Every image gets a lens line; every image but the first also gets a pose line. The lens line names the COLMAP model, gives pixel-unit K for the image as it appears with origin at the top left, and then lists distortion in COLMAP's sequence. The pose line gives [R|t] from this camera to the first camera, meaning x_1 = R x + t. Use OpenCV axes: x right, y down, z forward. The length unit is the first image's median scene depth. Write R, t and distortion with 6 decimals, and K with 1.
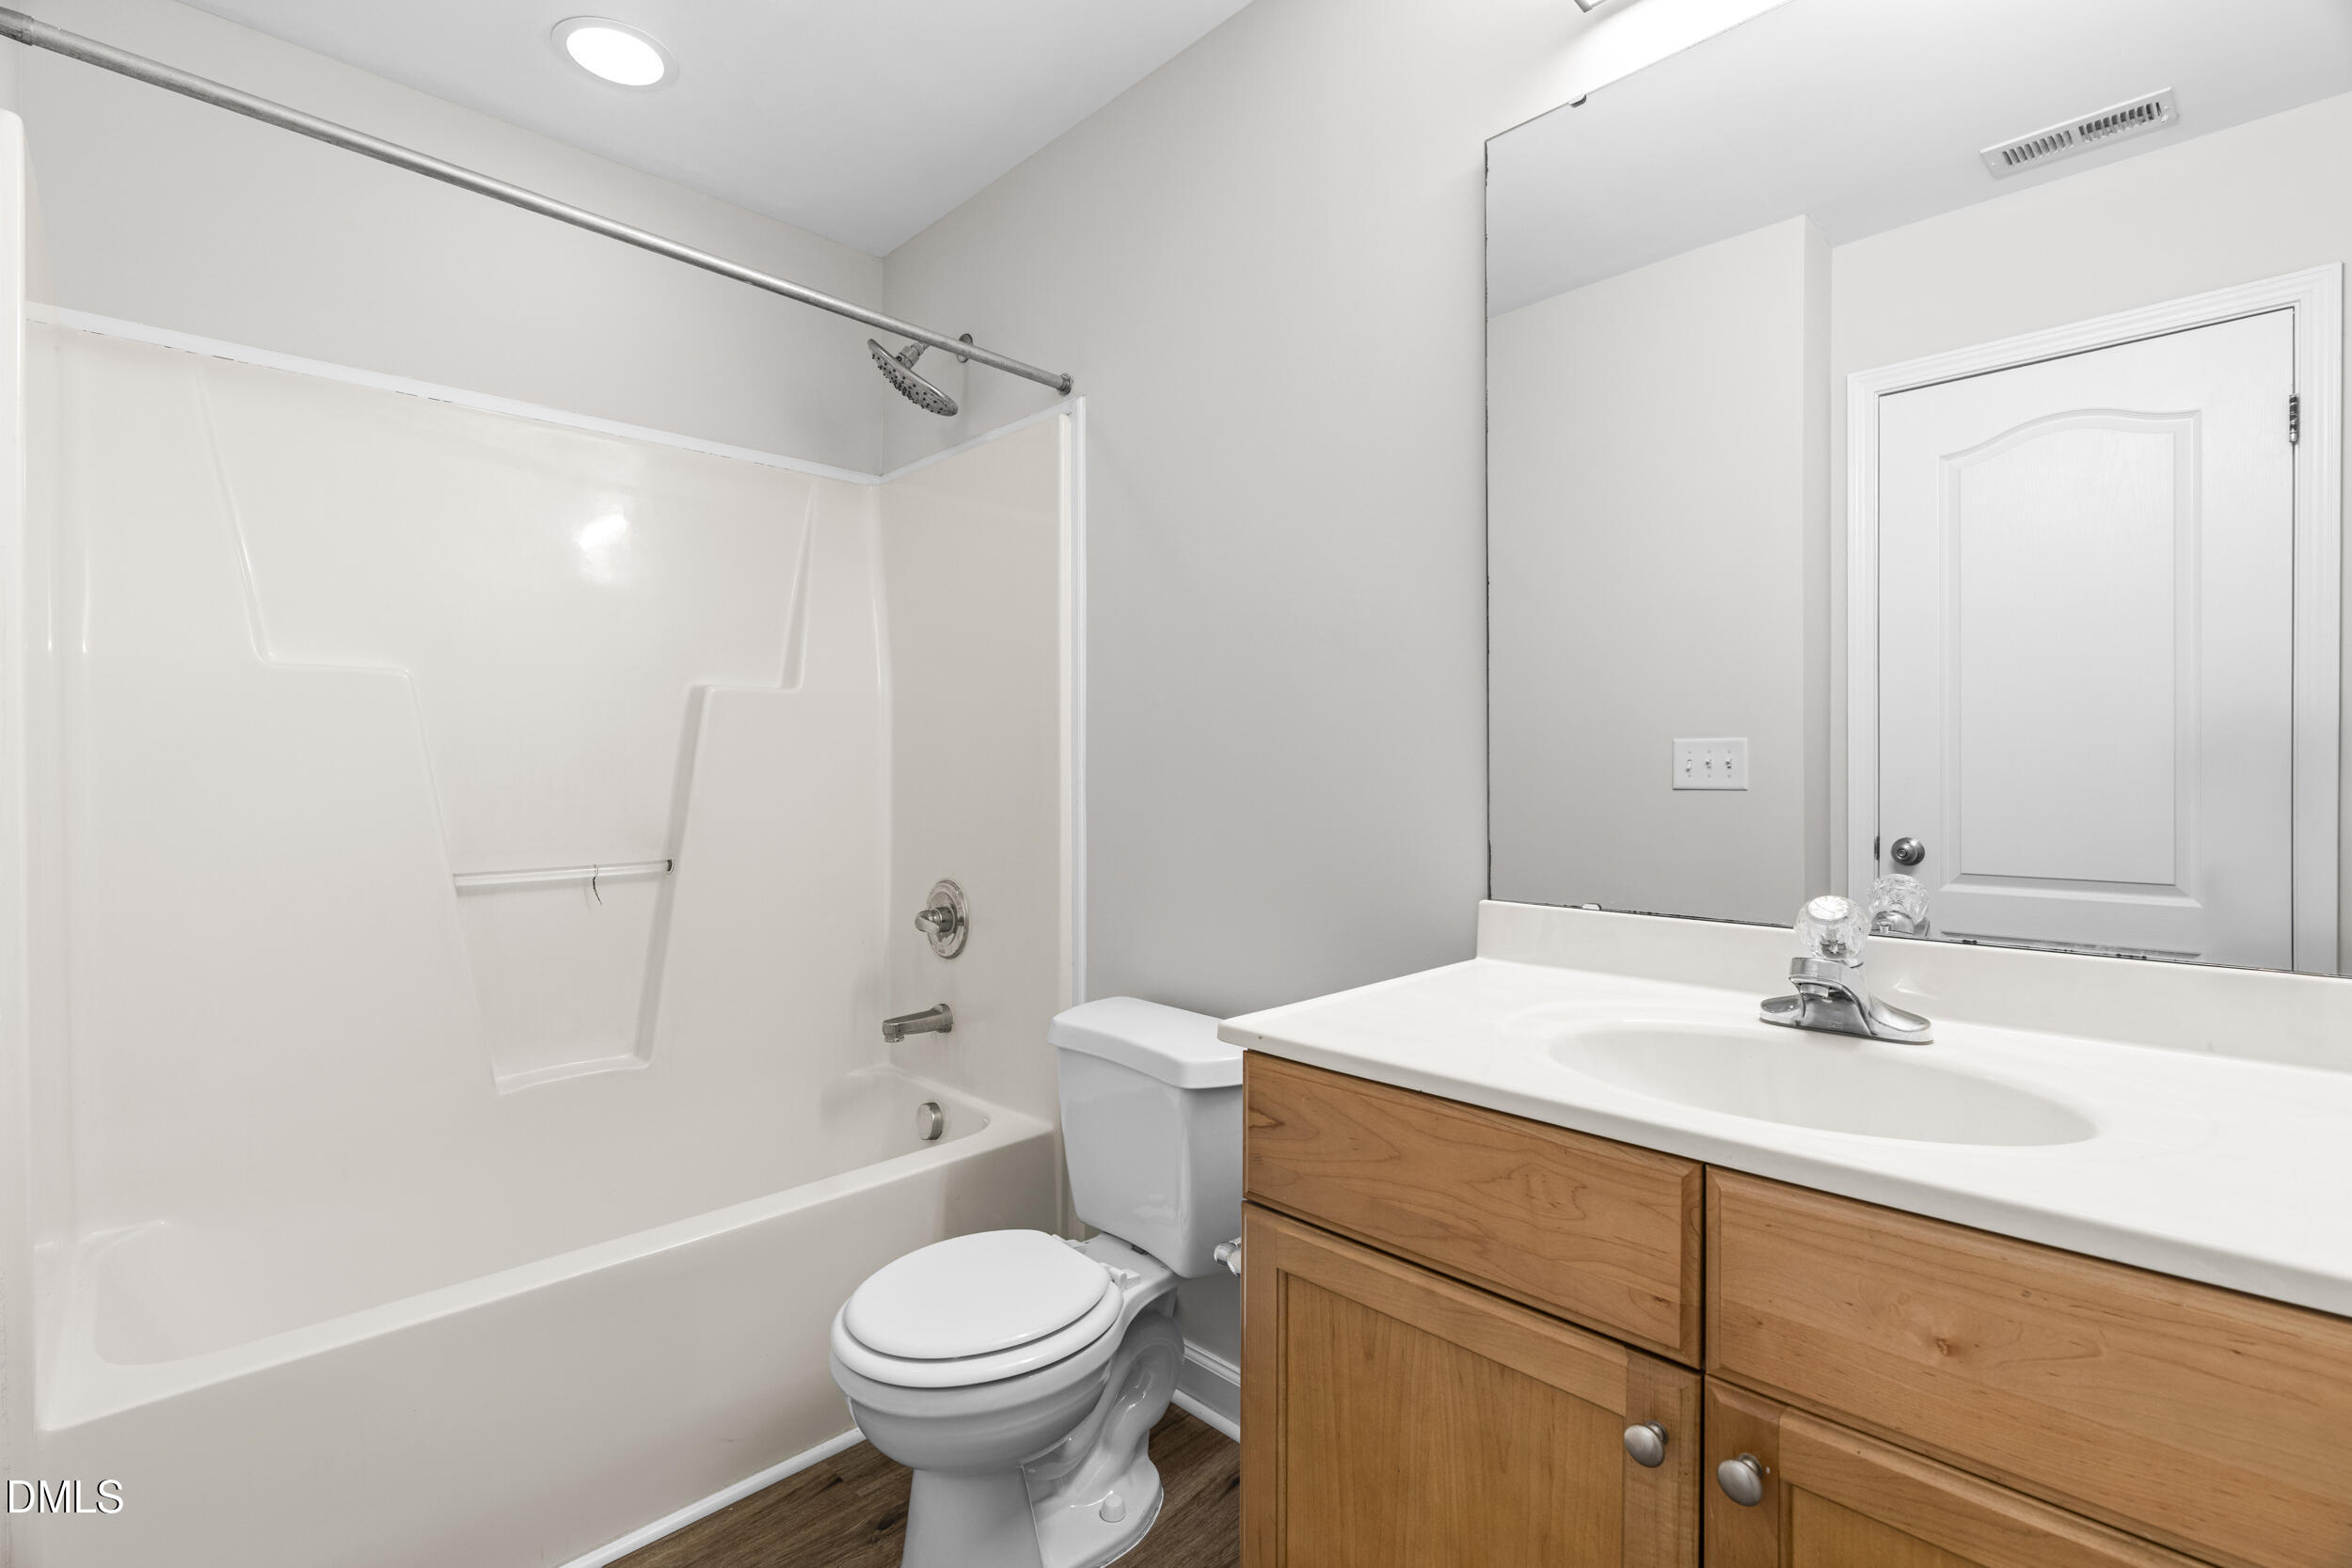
lens RADIAL K [[1052.4, 0, 1185.6], [0, 1052.4, 763.3], [0, 0, 1]] dist [-0.021034, 0.000285]
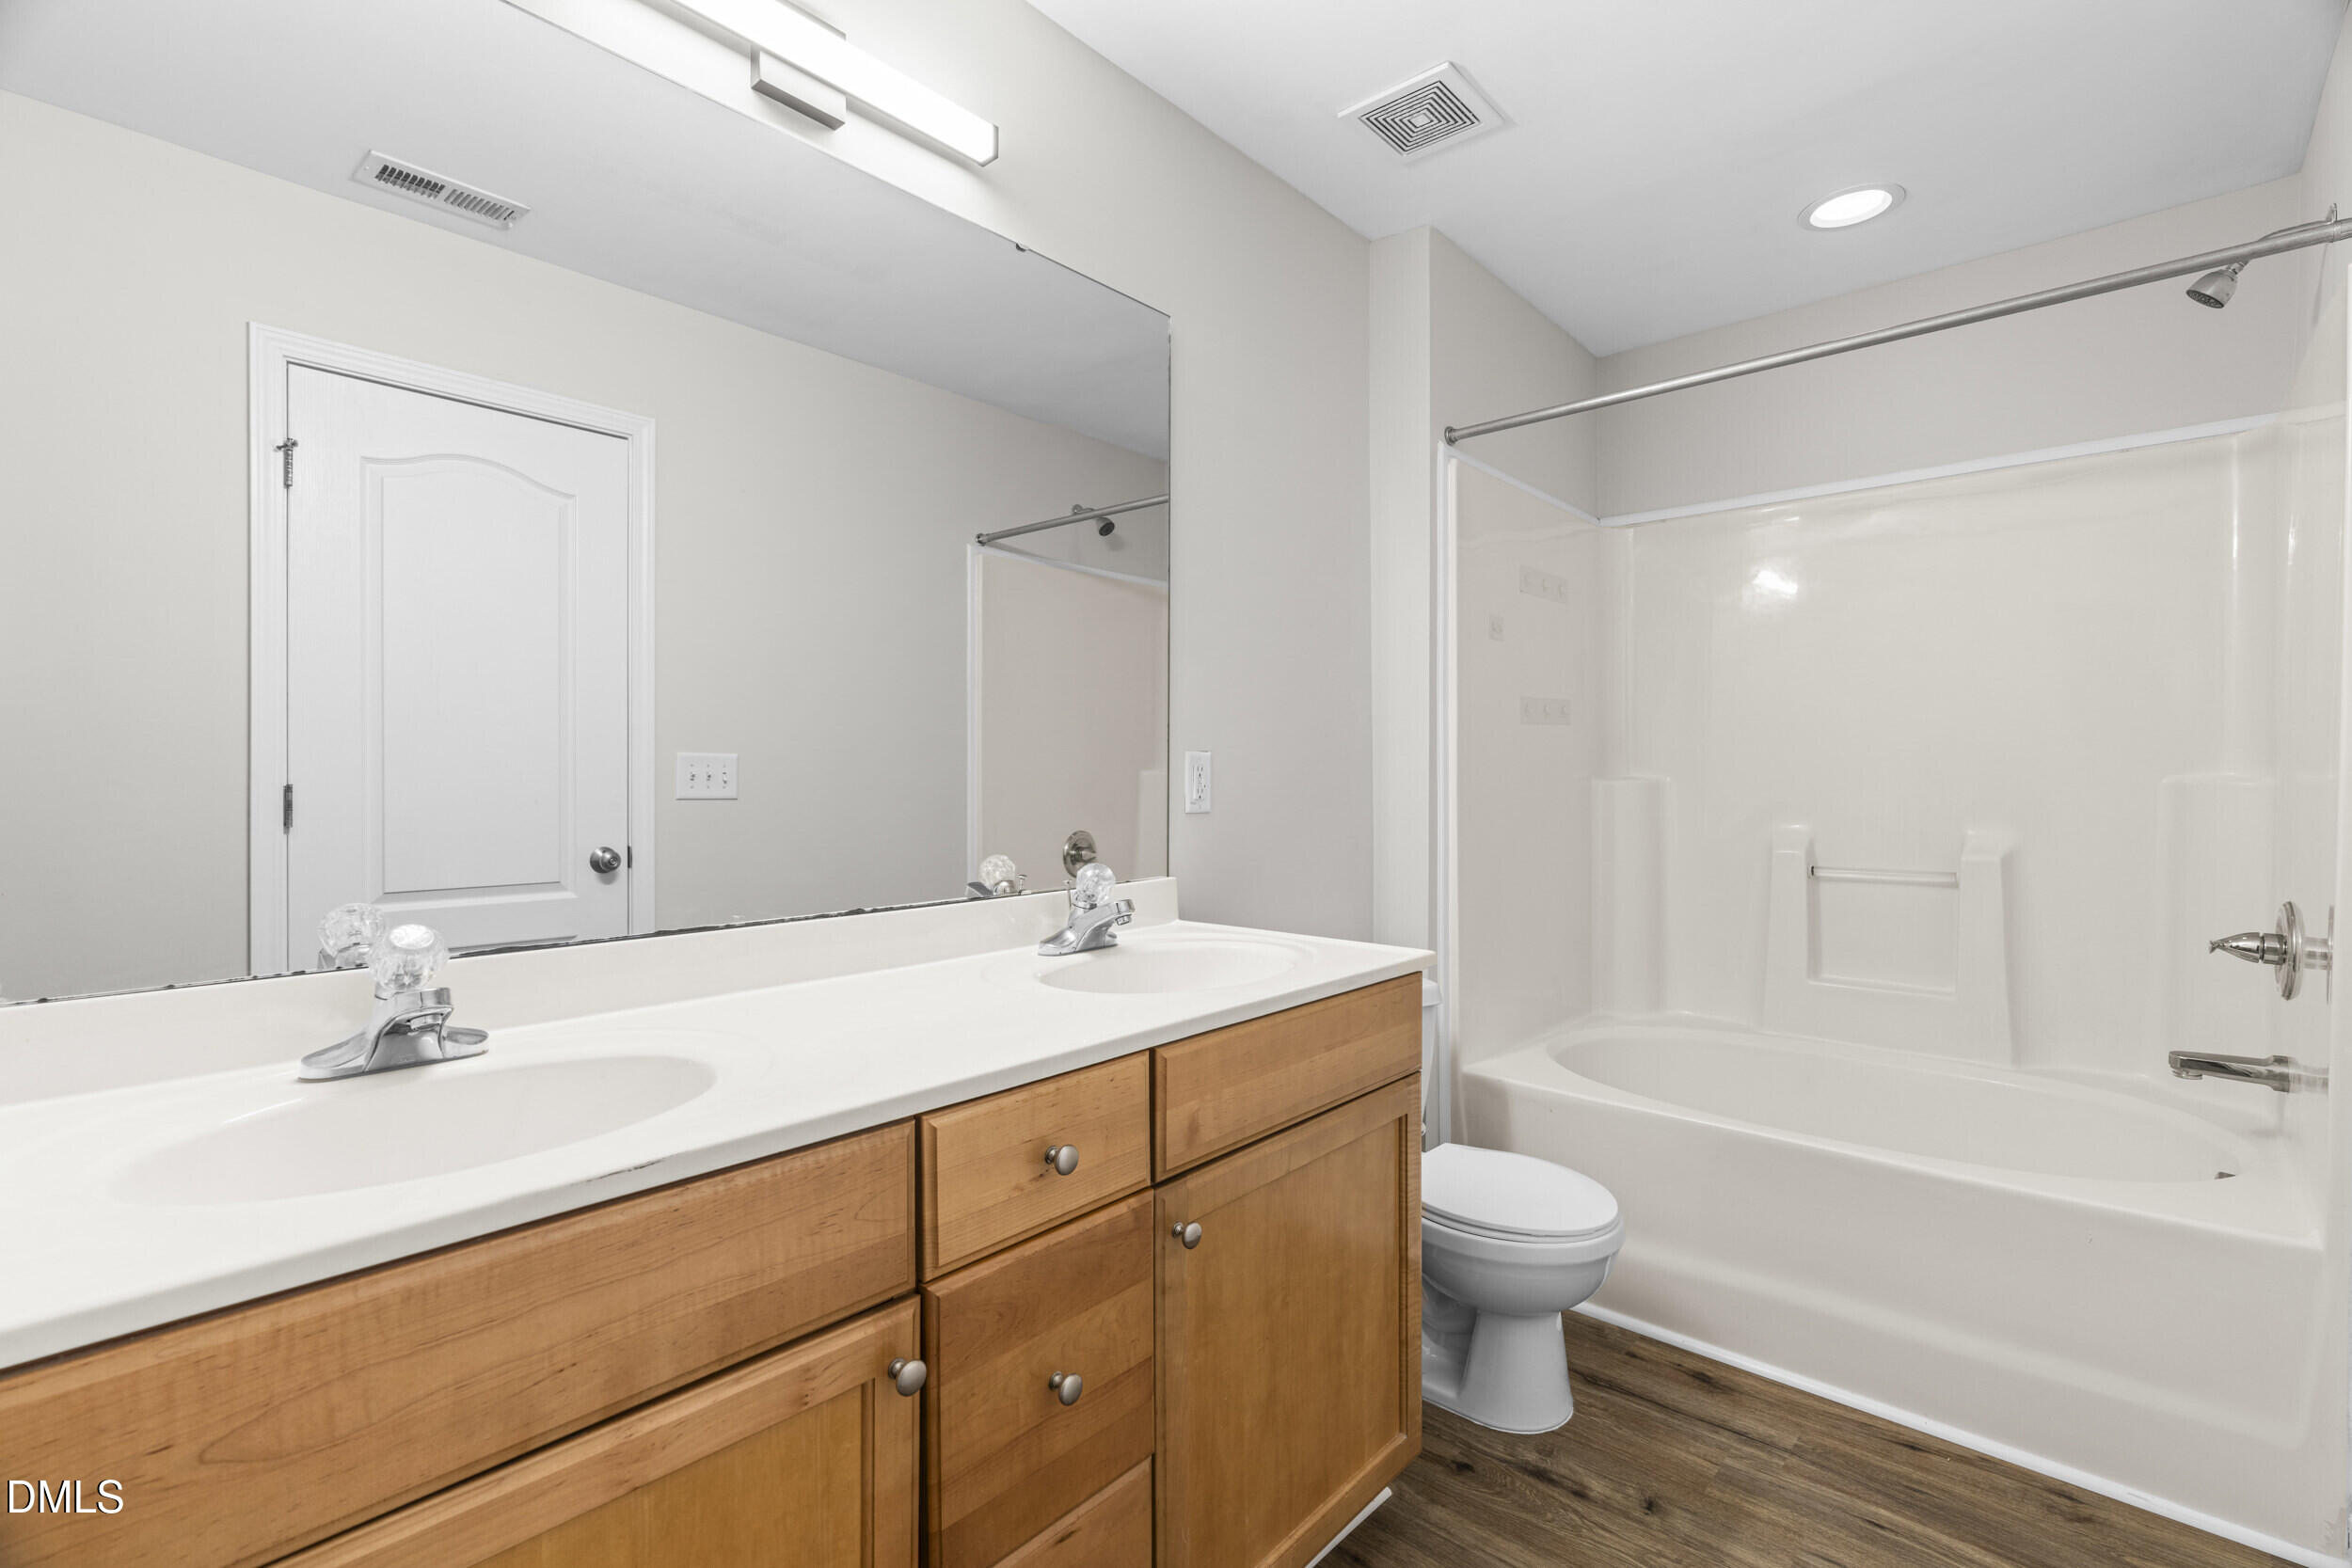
lens RADIAL K [[1067.8, 0, 1189.0], [0, 1067.8, 782.5], [0, 0, 1]] dist [-0.010236, 0.000822]
pose [[-0.070460, 0.005627, 0.997499, -0.353018], [-0.006145, 0.999963, -0.006075, 0.005335], [-0.997496, -0.006558, -0.070423, 0.375702]]
